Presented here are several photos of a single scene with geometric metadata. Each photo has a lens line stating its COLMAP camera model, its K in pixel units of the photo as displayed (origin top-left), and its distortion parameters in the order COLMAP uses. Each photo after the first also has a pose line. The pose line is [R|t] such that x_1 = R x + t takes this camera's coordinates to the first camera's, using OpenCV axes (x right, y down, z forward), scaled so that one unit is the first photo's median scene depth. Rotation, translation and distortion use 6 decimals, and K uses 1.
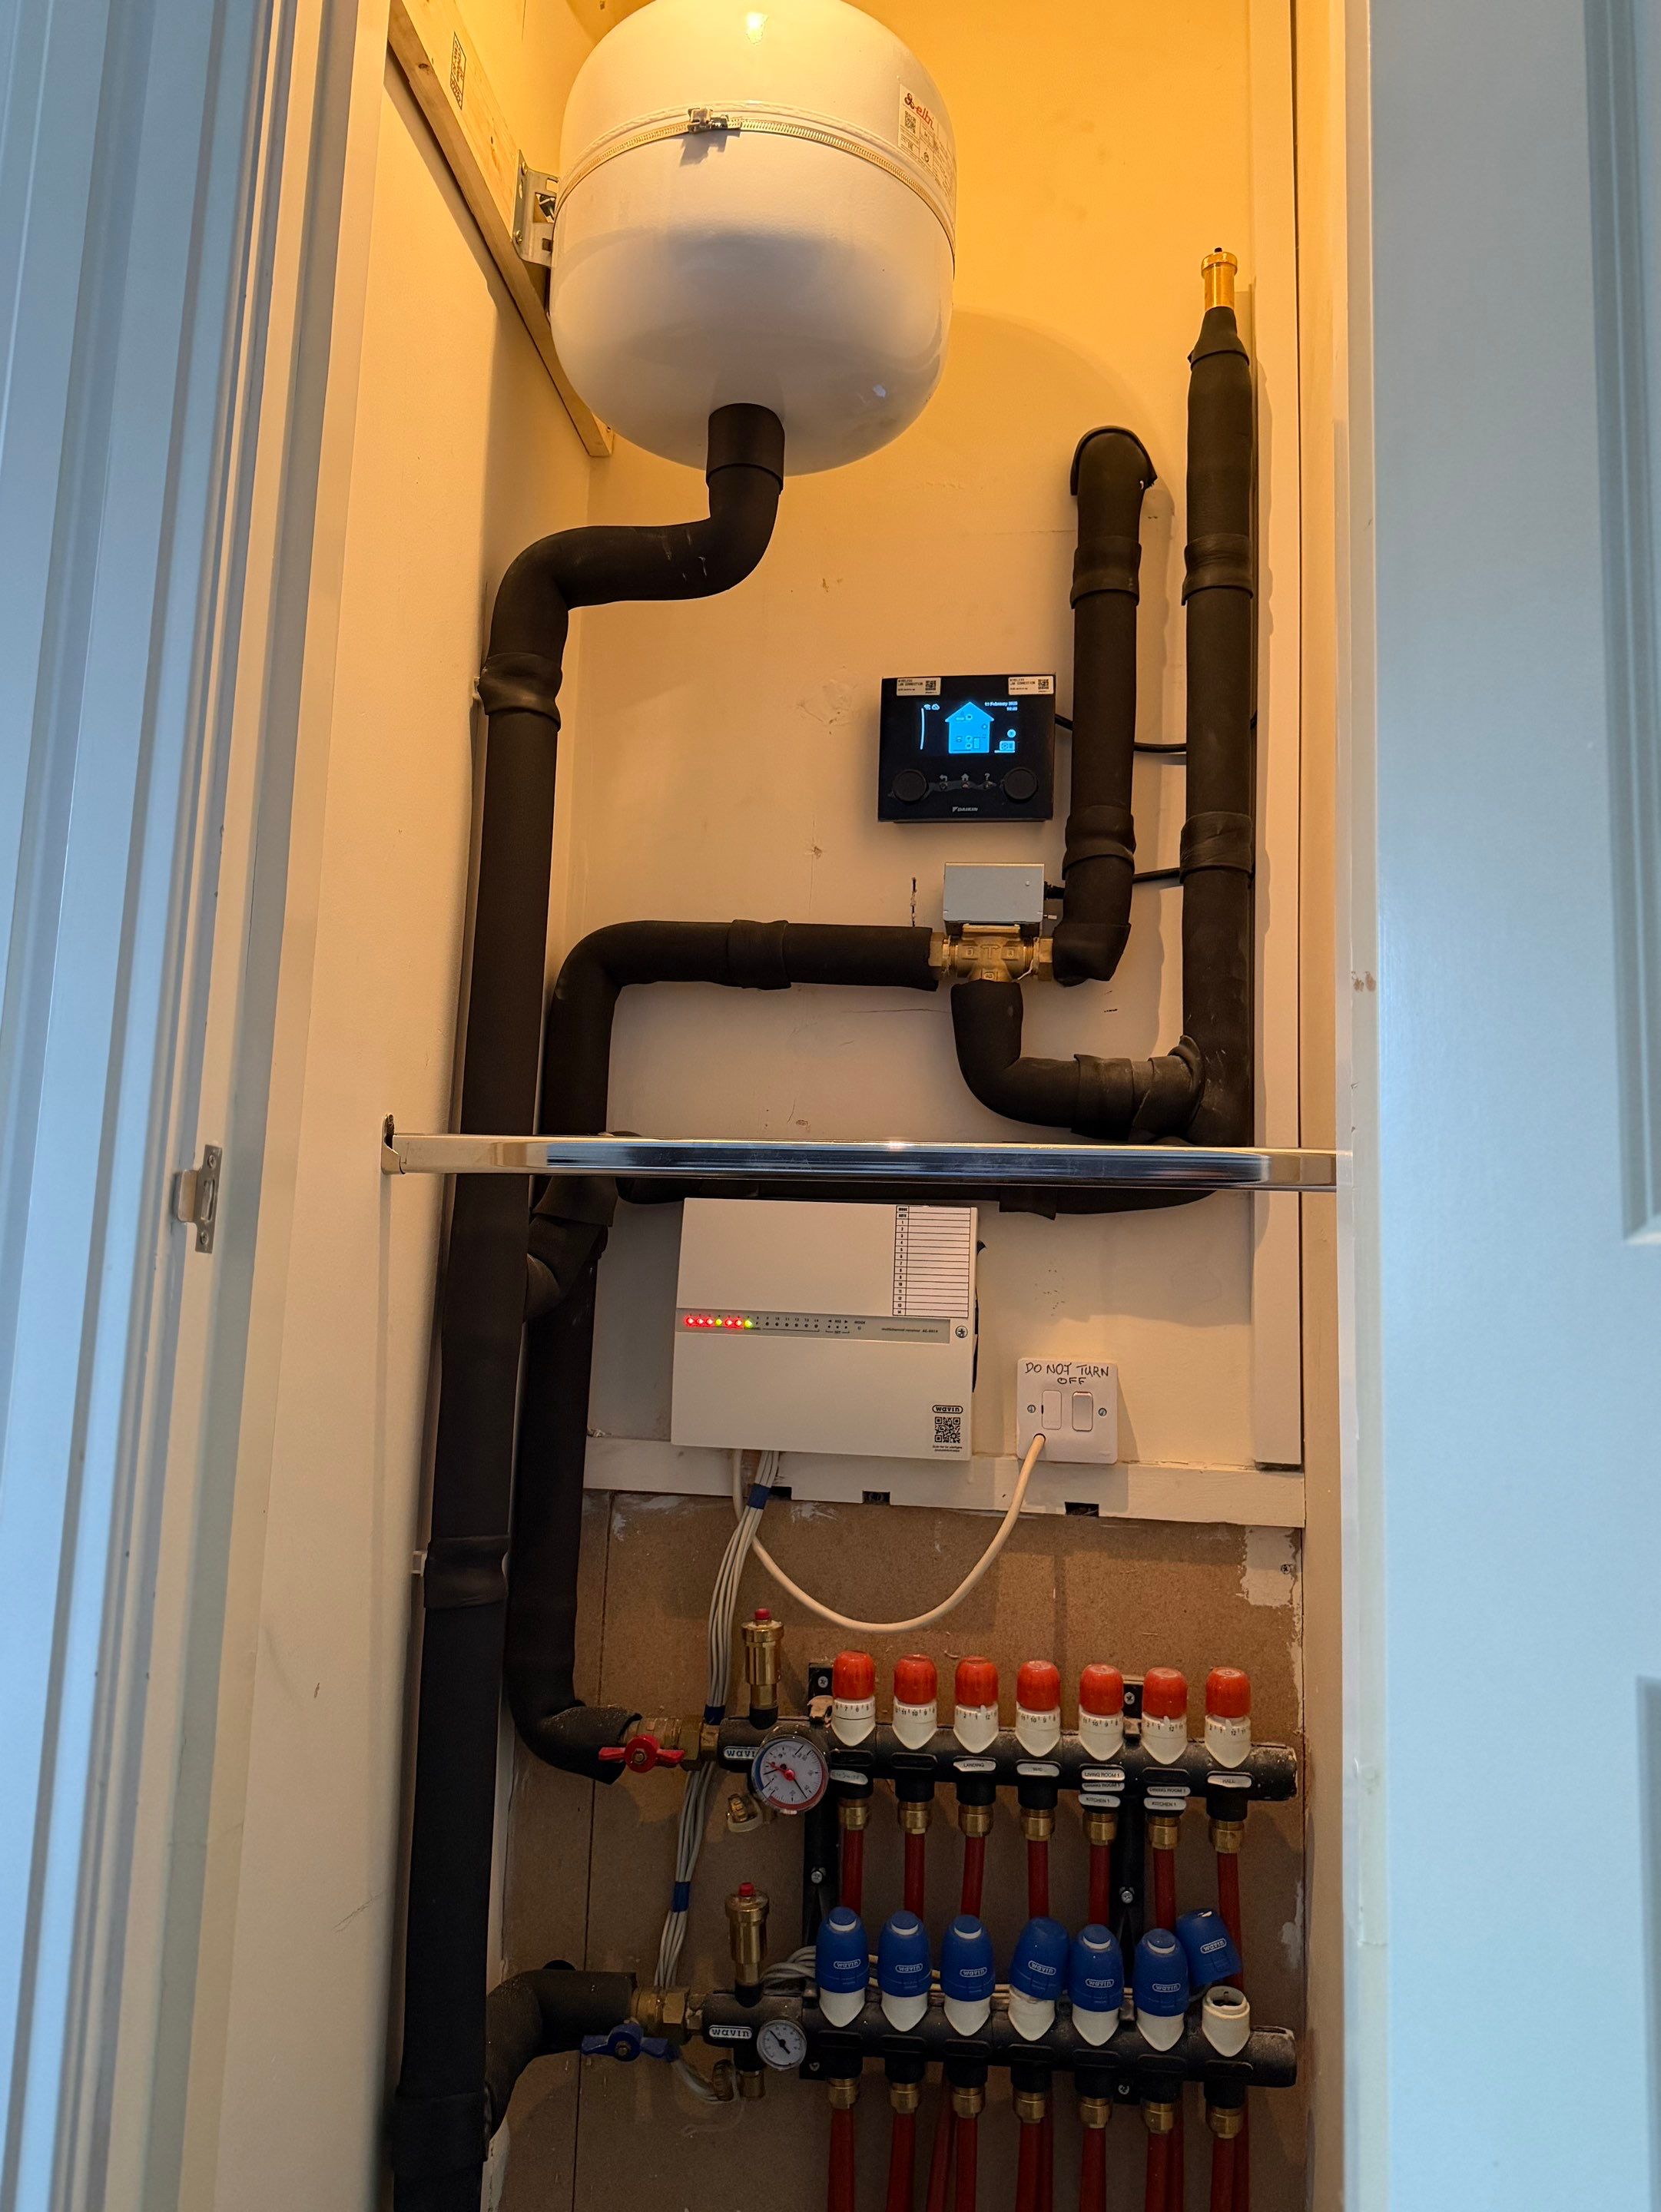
lens RADIAL K [[1589.6, 0, 830.5], [0, 1589.6, 1106.0], [0, 0, 1]] dist [-0.037582, -0.001483]
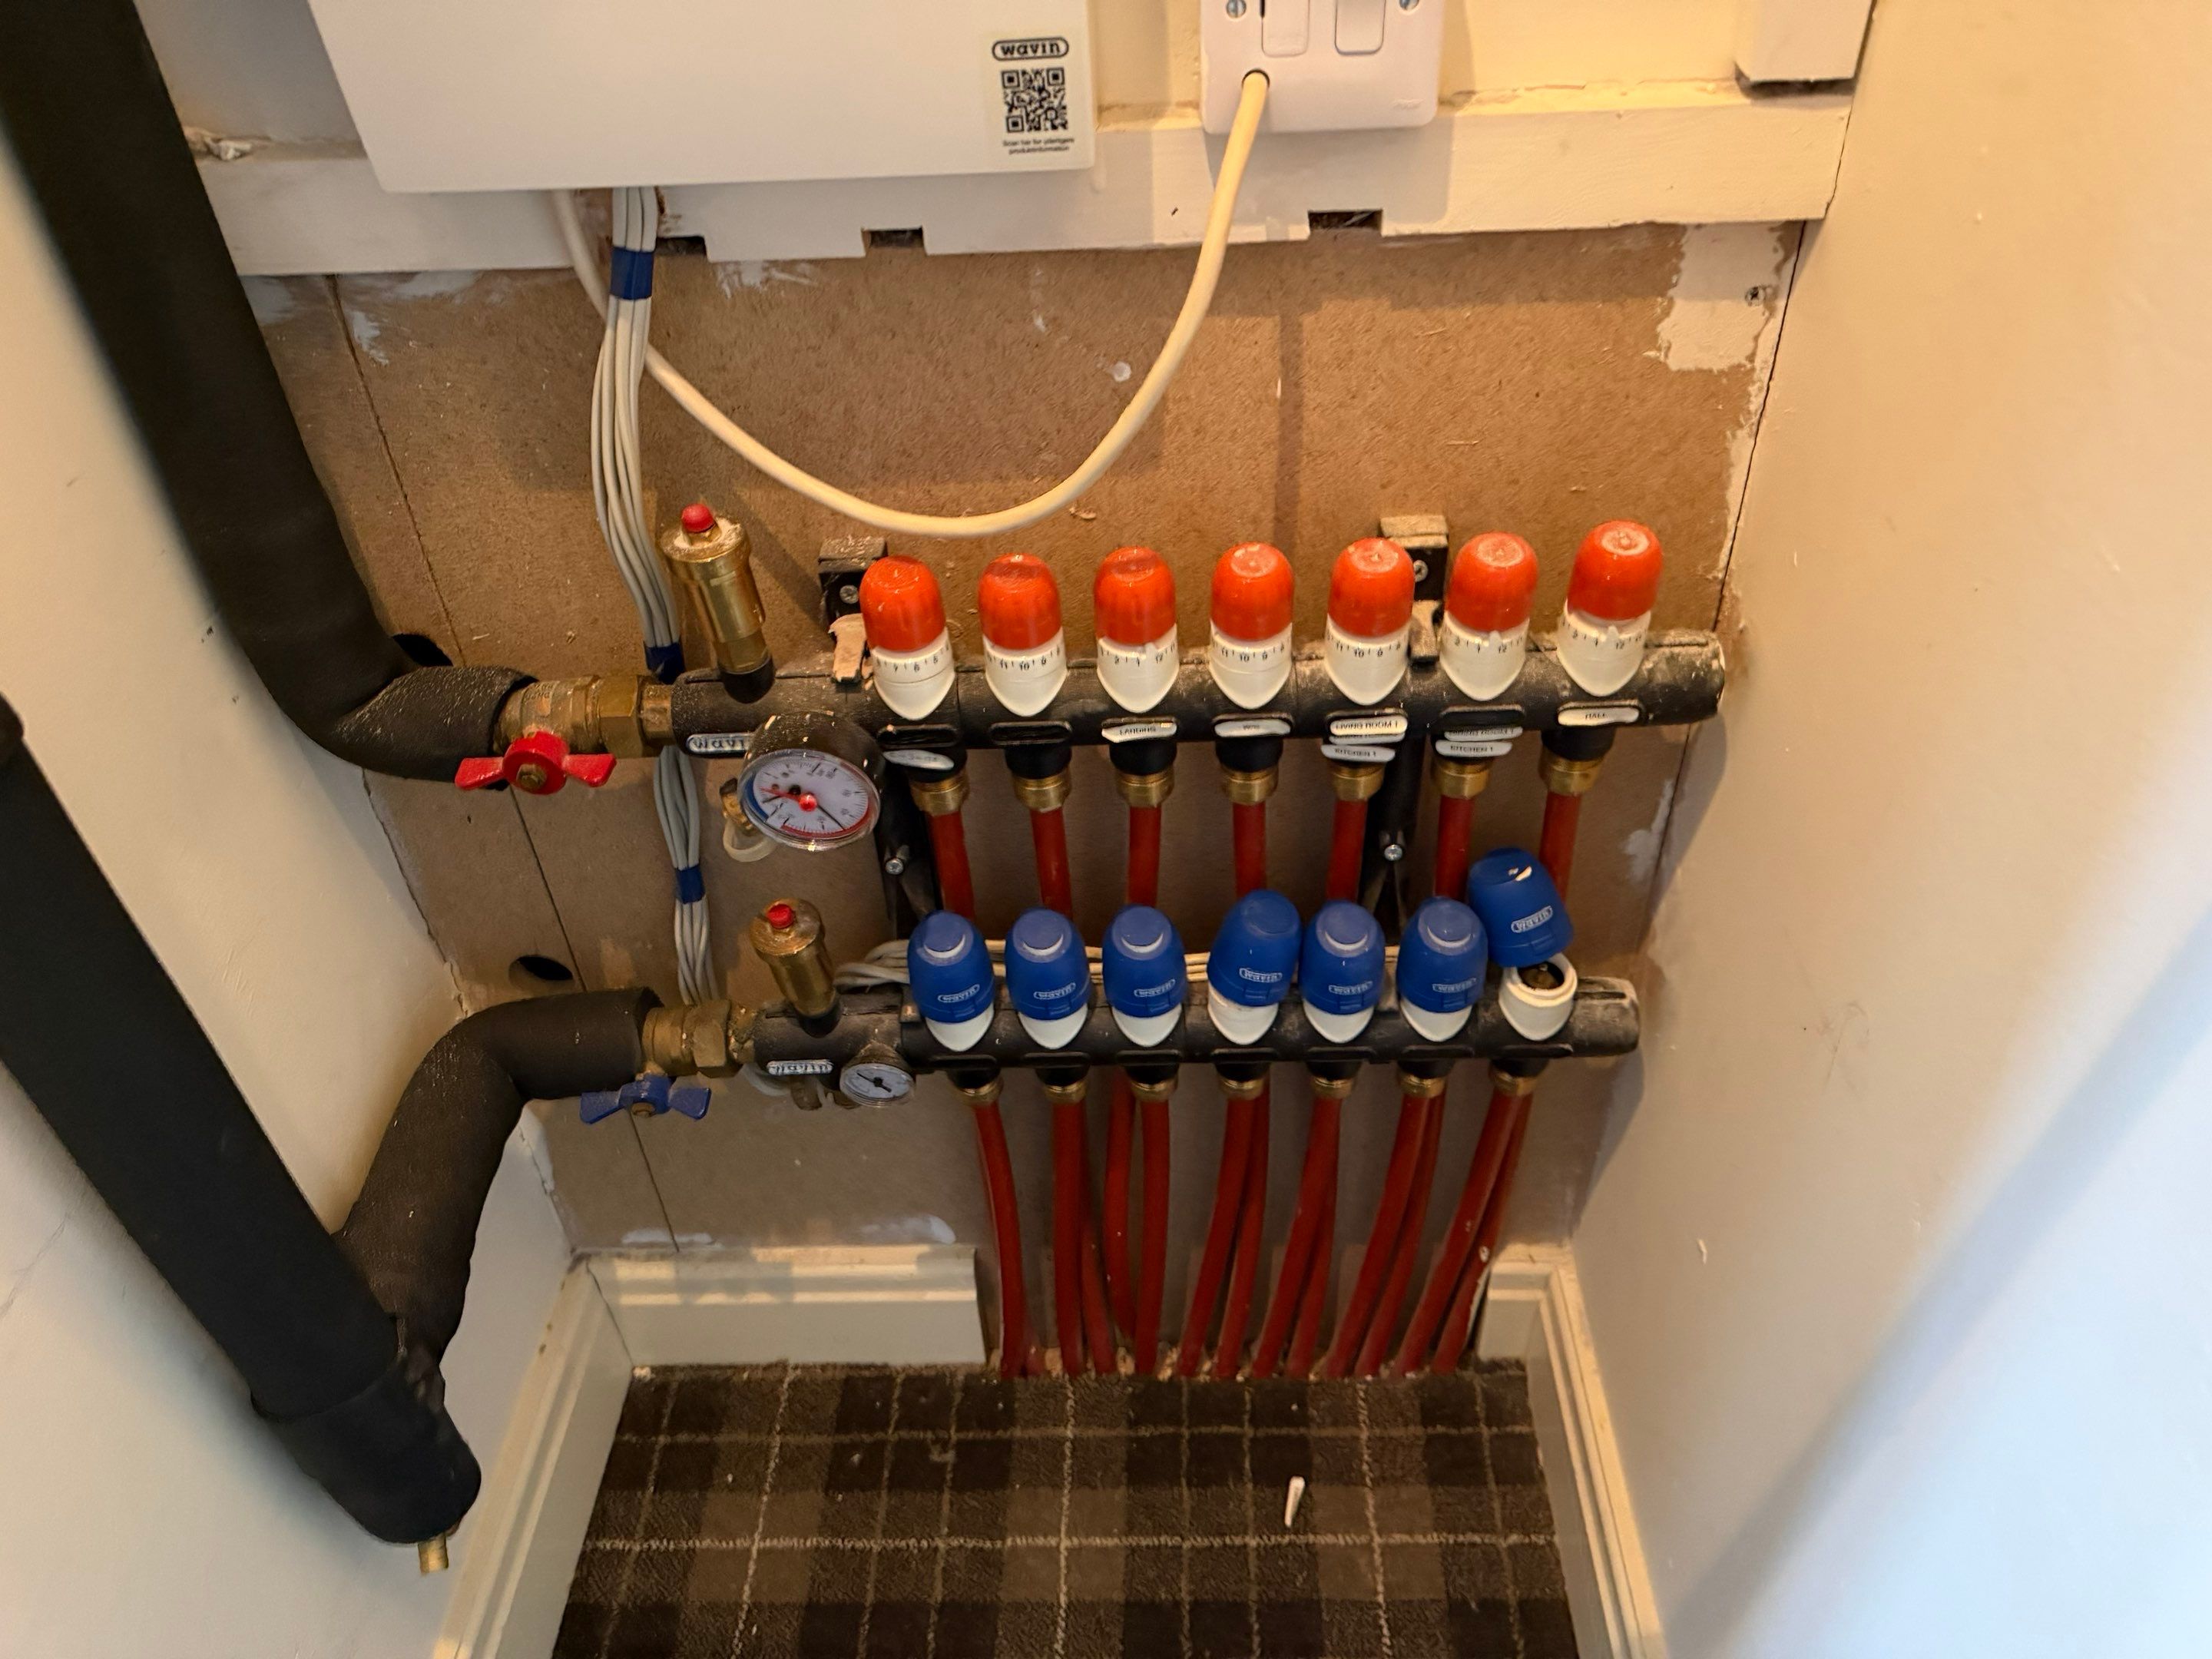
lens RADIAL K [[1581.1, 0, 1095.0], [0, 1581.1, 833.8], [0, 0, 1]] dist [0.179686, -0.409067]
pose [[0.992304, -0.121826, 0.022177, 0.057561], [0.064844, 0.663808, 0.745087, 0.021400], [-0.105492, -0.737915, 0.666598, 0.589047]]
